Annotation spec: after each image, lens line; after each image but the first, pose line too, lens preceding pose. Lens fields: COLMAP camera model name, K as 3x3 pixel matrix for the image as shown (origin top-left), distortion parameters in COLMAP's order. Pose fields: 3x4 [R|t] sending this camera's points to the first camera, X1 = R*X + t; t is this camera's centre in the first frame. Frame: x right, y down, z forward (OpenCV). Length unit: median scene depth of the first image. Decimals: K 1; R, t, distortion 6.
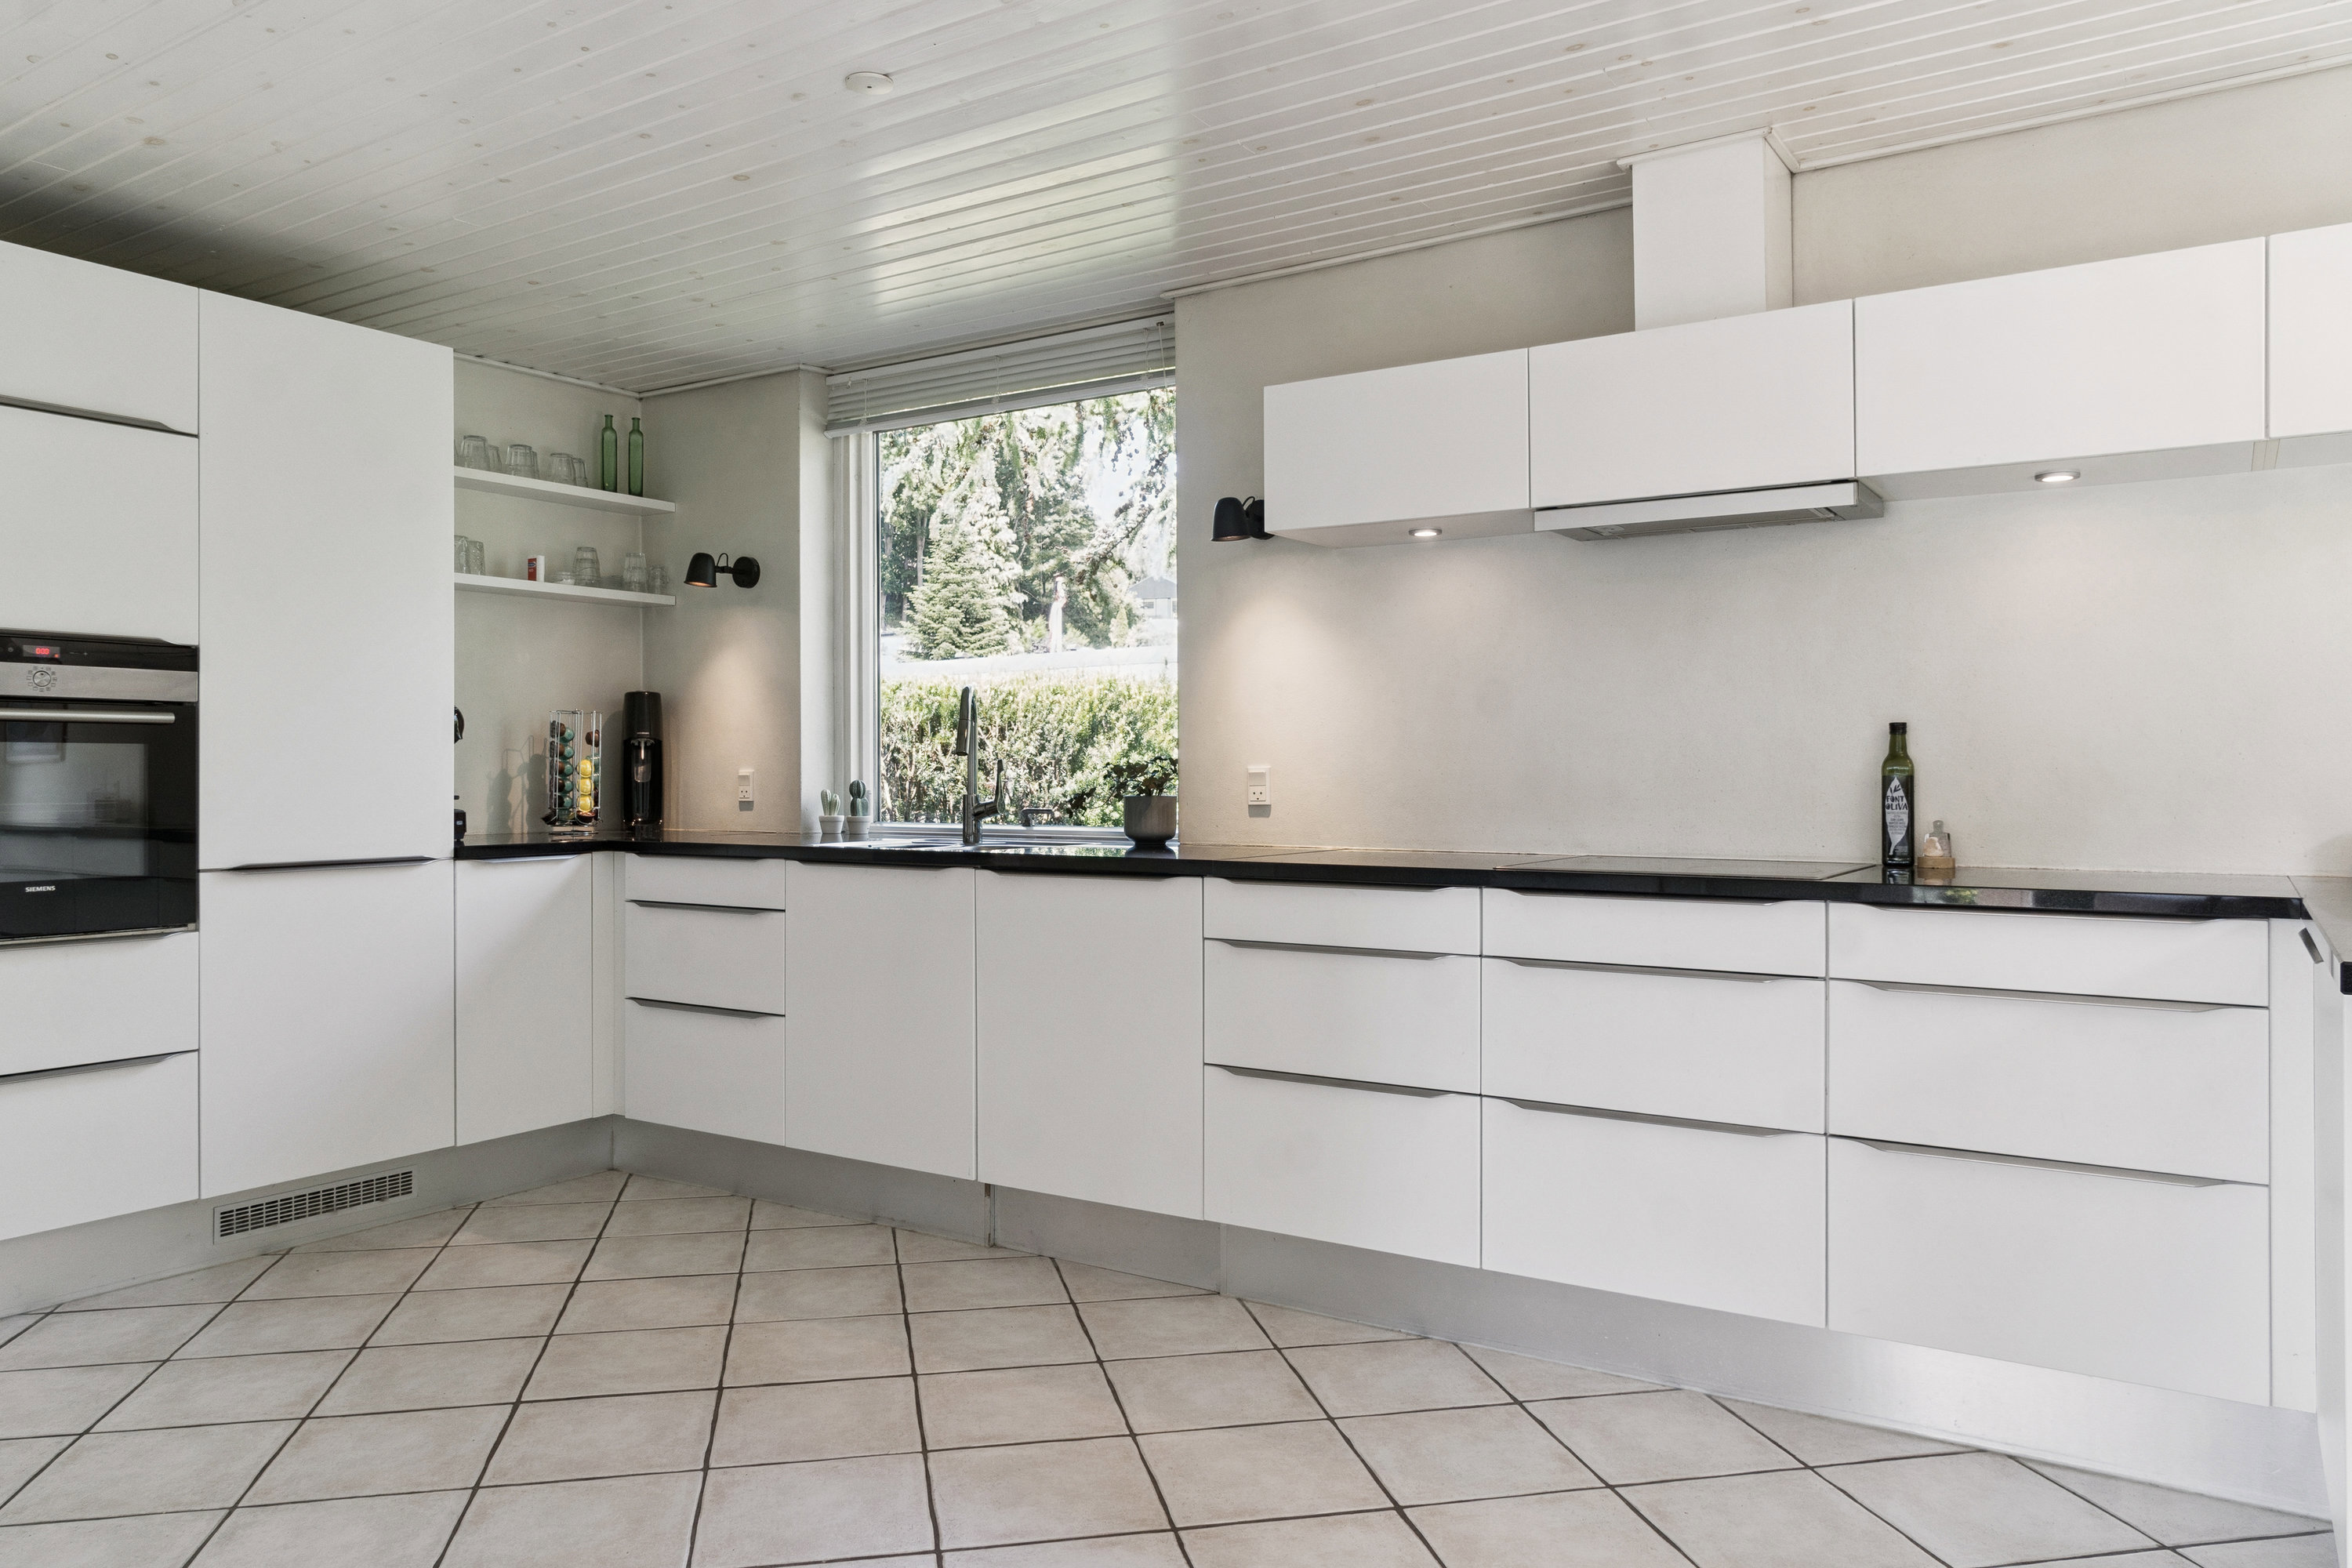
lens RADIAL K [[1618.2, 0, 1177.2], [0, 1618.2, 775.0], [0, 0, 1]] dist [-0.022359, 0.007342]
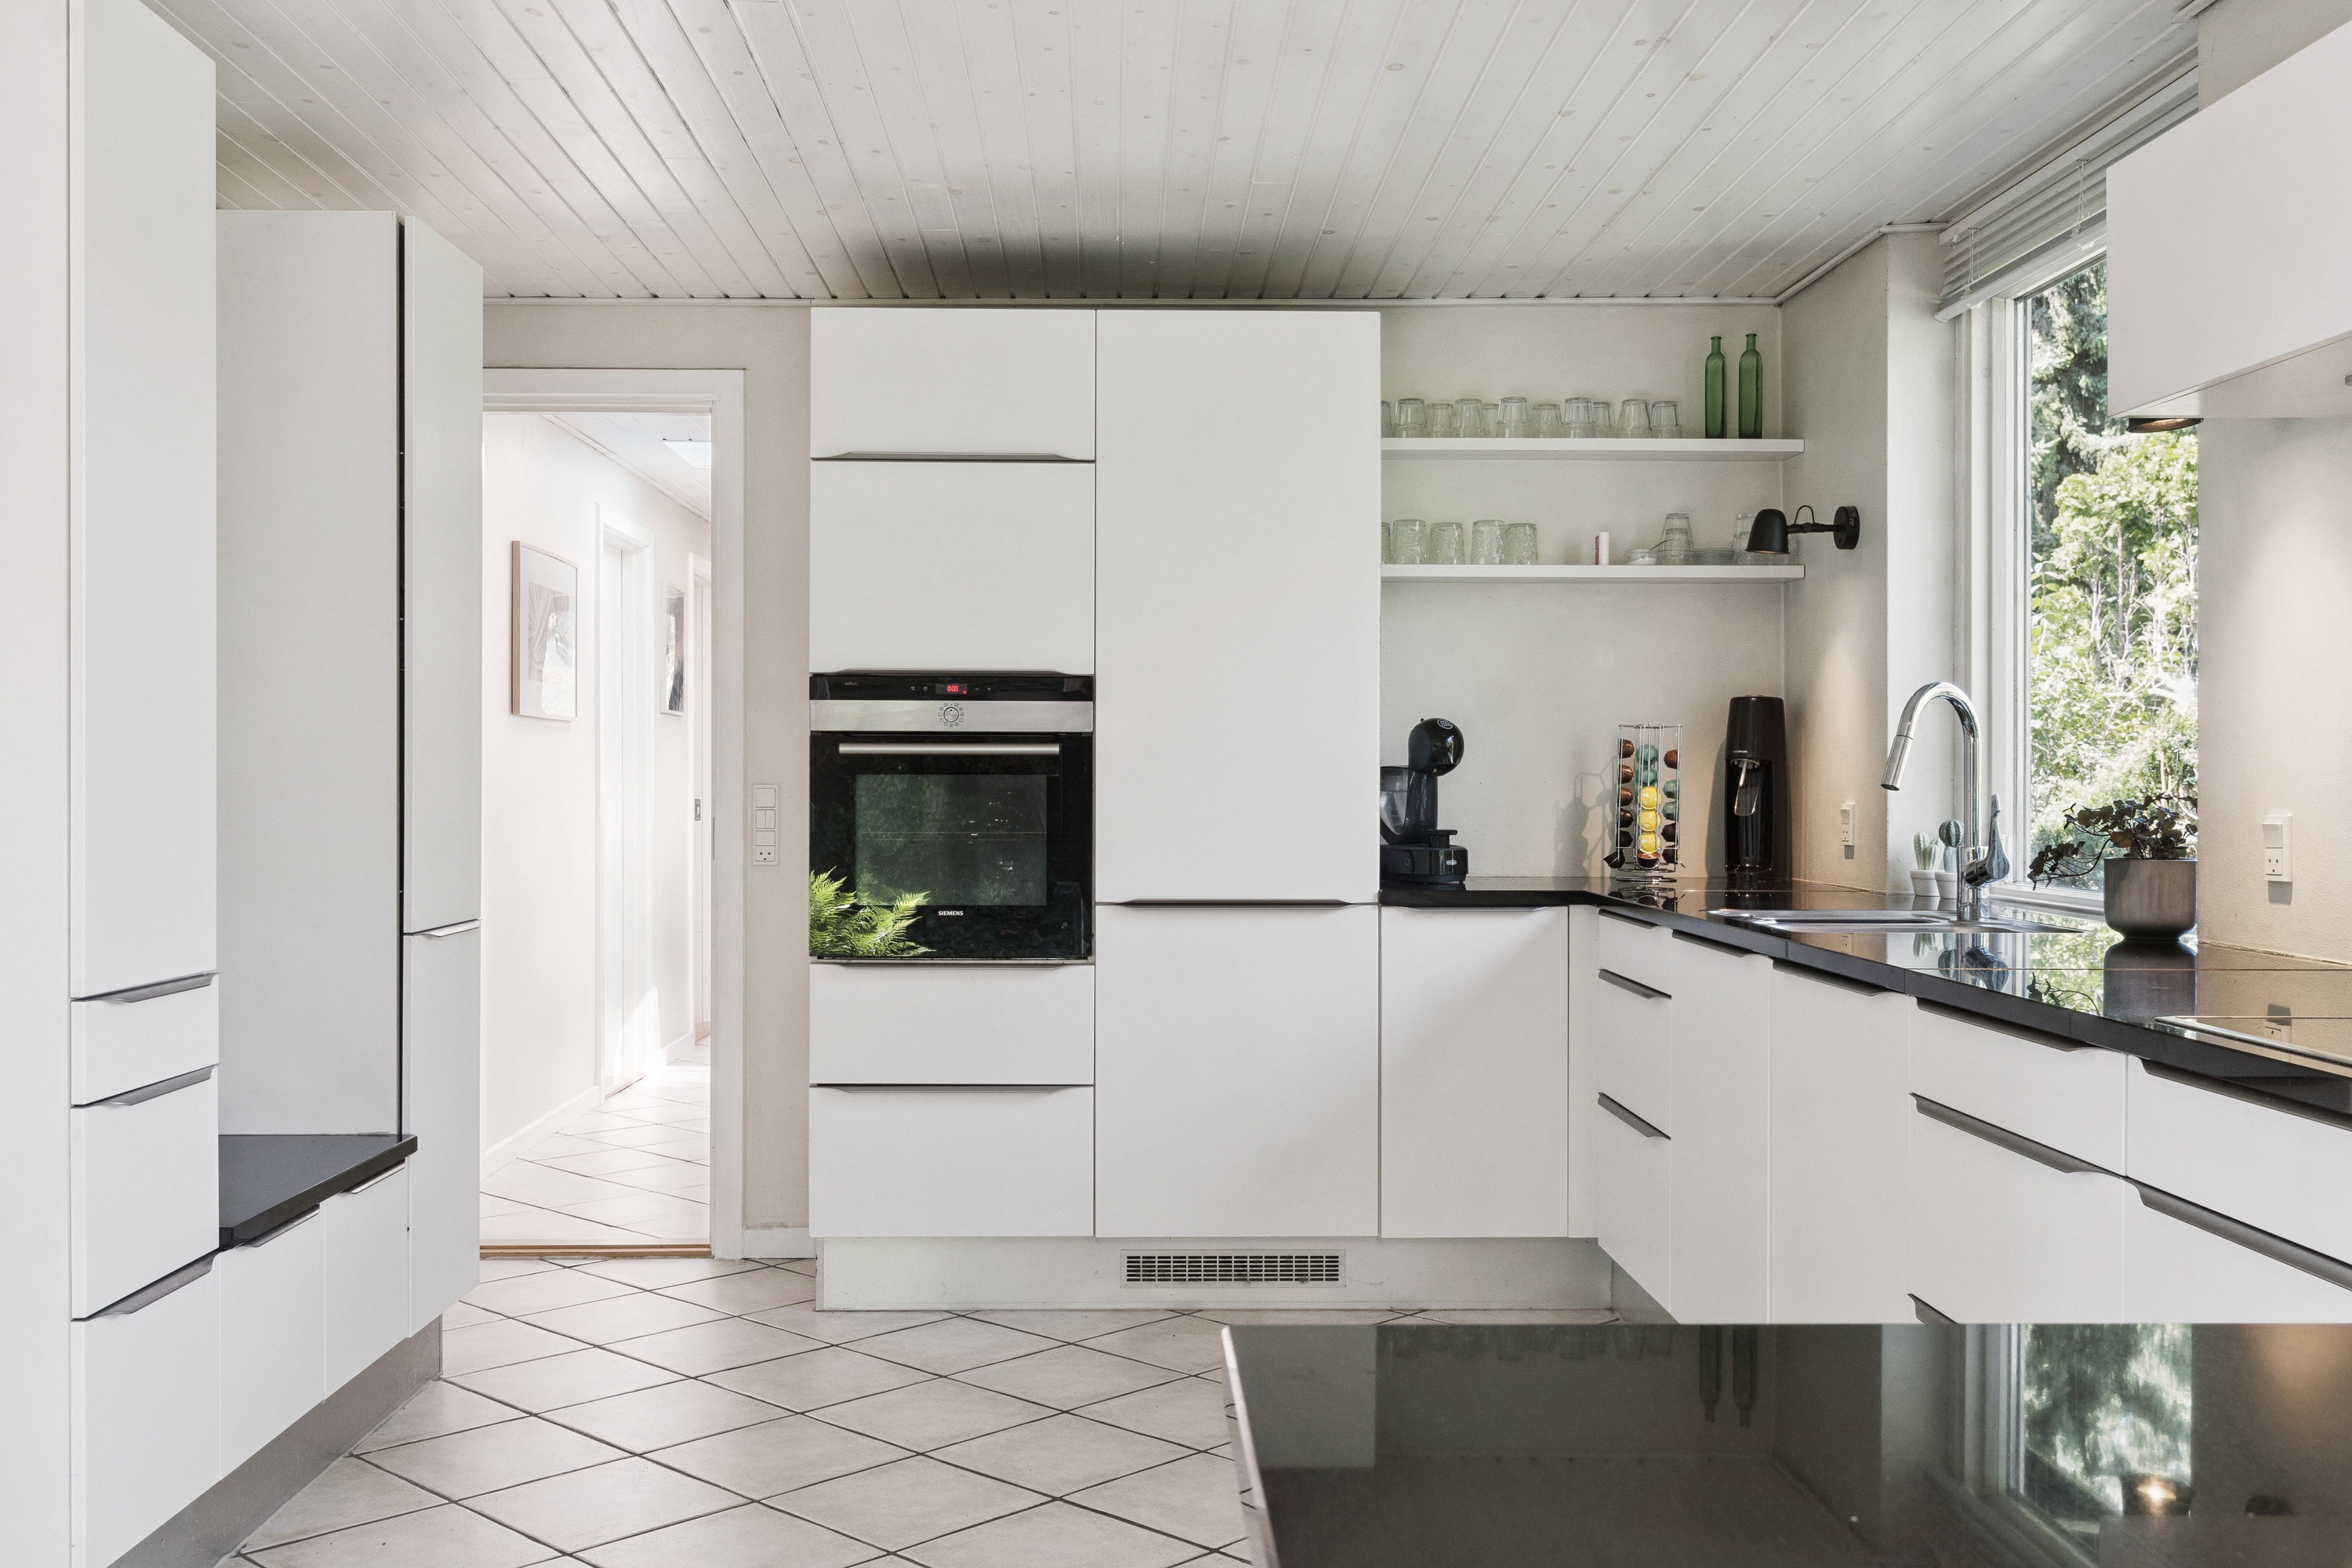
lens RADIAL K [[2222.4, 0, 1170.6], [0, 2222.4, 792.2], [0, 0, 1]] dist [0.036021, 0.000000]
pose [[0.562078, 0.008830, -0.827037, 0.476376], [-0.005417, 0.999961, 0.006995, -0.015966], [0.827066, 0.000548, 0.562104, 0.236442]]
